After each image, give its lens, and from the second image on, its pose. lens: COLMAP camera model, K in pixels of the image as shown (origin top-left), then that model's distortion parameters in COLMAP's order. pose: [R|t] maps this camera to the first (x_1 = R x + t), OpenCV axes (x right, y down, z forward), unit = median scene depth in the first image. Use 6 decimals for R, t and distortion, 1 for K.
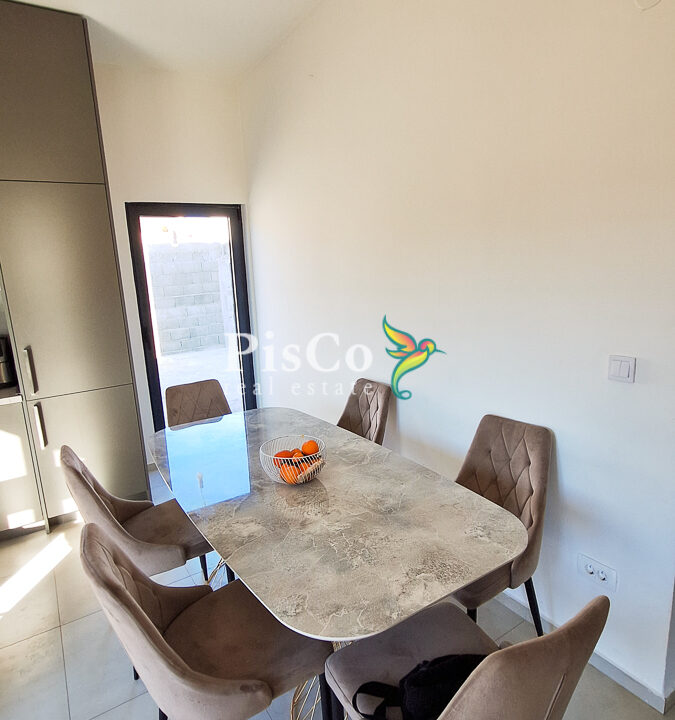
lens RADIAL K [[469.6, 0, 337.5], [0, 469.6, 360.0], [0, 0, 1]] dist [-0.007349, 0.003162]
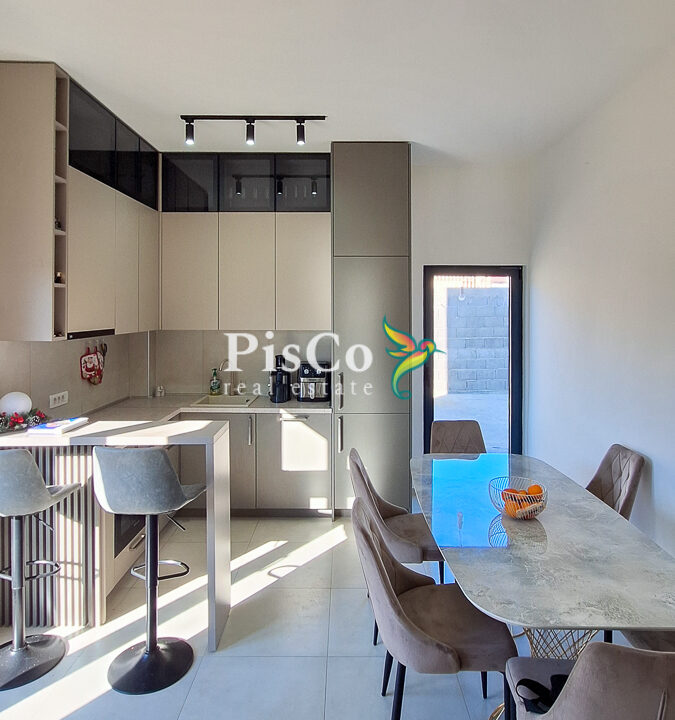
lens RADIAL K [[469.6, 0, 337.5], [0, 469.6, 360.0], [0, 0, 1]] dist [-0.007349, 0.003162]
pose [[0.823511, 0.095767, -0.559159, 0.117178], [-0.145397, 0.988356, -0.044861, -0.006492], [0.548352, 0.118244, 0.827846, -0.187343]]
